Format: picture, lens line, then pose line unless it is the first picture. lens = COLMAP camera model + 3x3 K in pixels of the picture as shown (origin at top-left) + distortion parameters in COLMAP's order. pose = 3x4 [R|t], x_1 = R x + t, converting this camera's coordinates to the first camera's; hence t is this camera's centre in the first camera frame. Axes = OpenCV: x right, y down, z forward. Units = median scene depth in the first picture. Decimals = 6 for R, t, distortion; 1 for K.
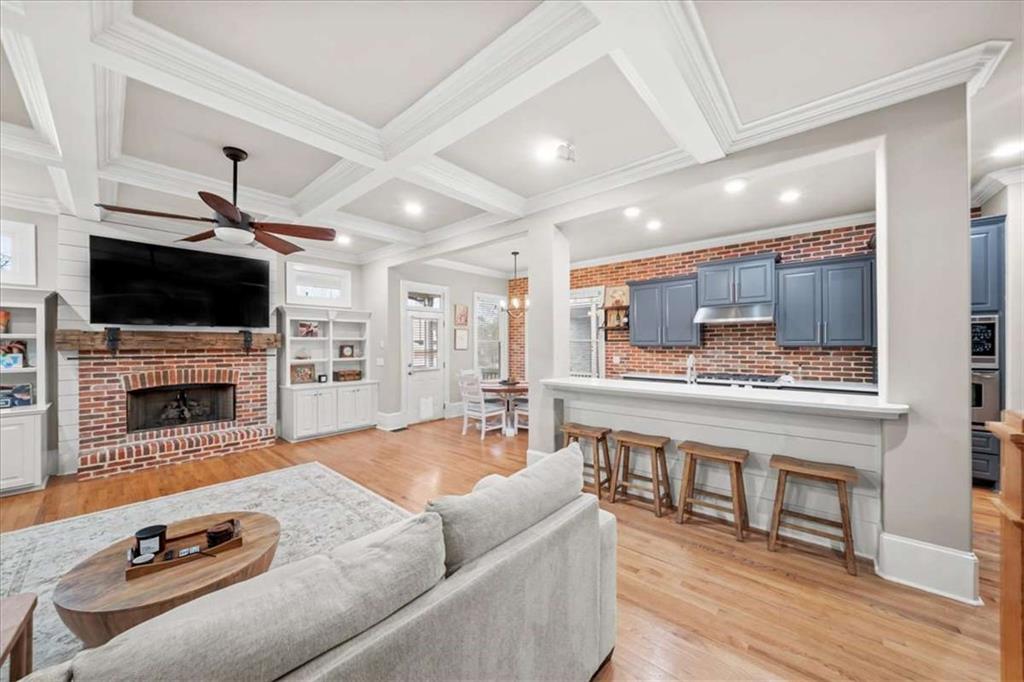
lens RADIAL K [[363.5, 0, 506.4], [0, 363.5, 344.9], [0, 0, 1]] dist [-0.013418, -0.000044]
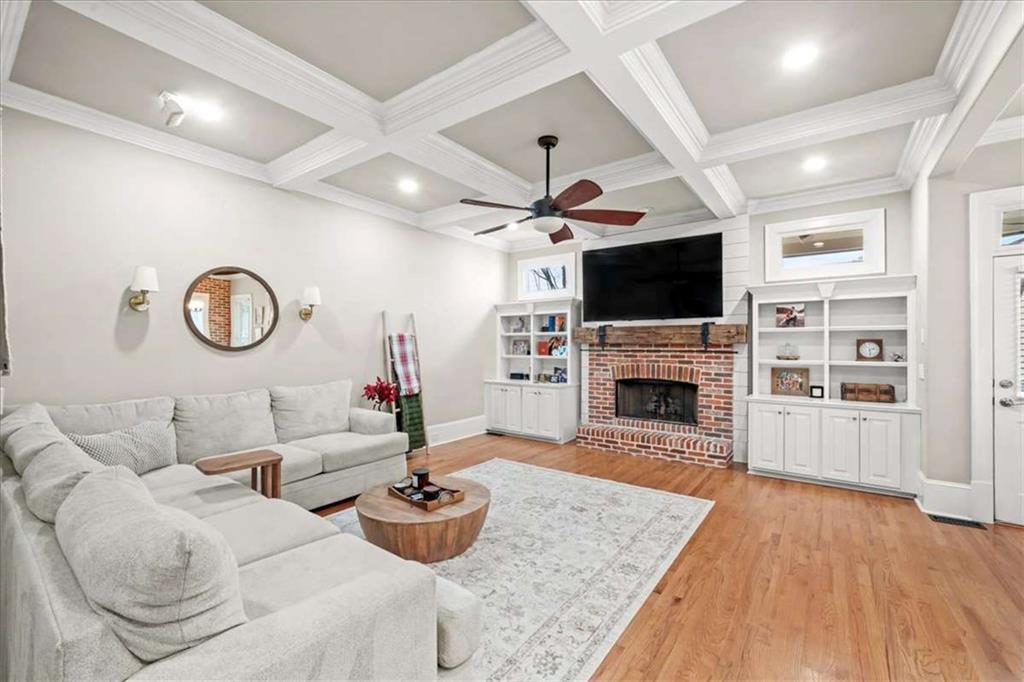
lens RADIAL K [[435.2, 0, 504.3], [0, 435.2, 344.8], [0, 0, 1]] dist [0.005187, 0.000698]
pose [[0.072741, -0.000588, -0.997351, 0.268779], [-0.006456, 0.999979, -0.001060, 0.018291], [0.997330, 0.006516, 0.072736, 0.486630]]
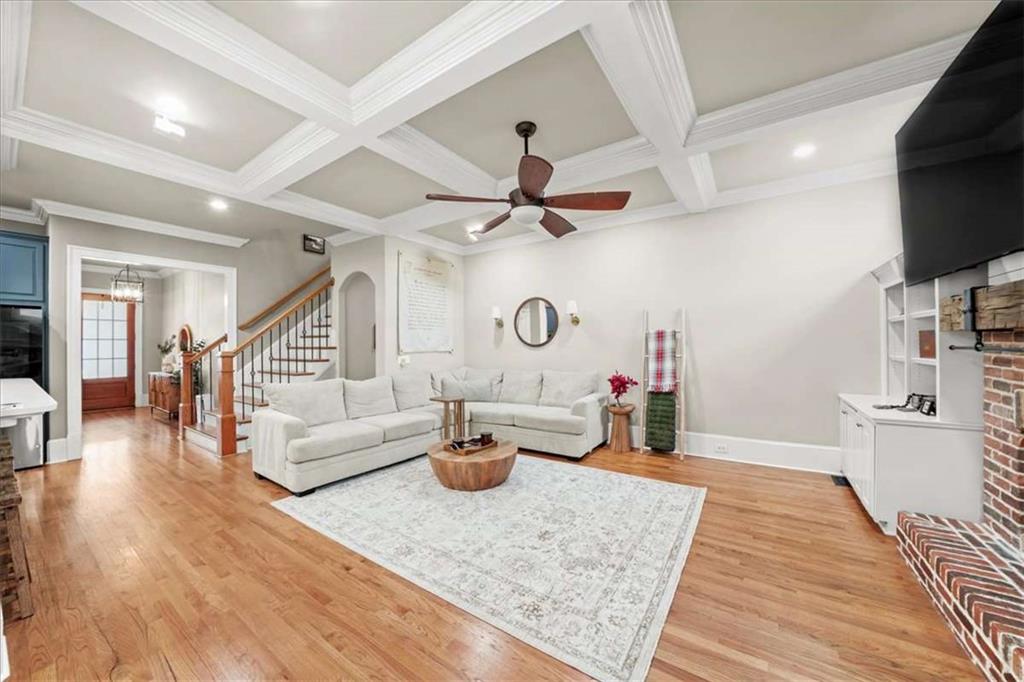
lens RADIAL K [[363.5, 0, 493.8], [0, 363.5, 345.0], [0, 0, 1]] dist [-0.013418, -0.000044]
pose [[-0.995653, 0.017356, -0.091506, -0.353779], [0.016753, 0.999833, 0.007346, 0.014590], [0.091618, 0.005781, -0.995777, 1.194671]]
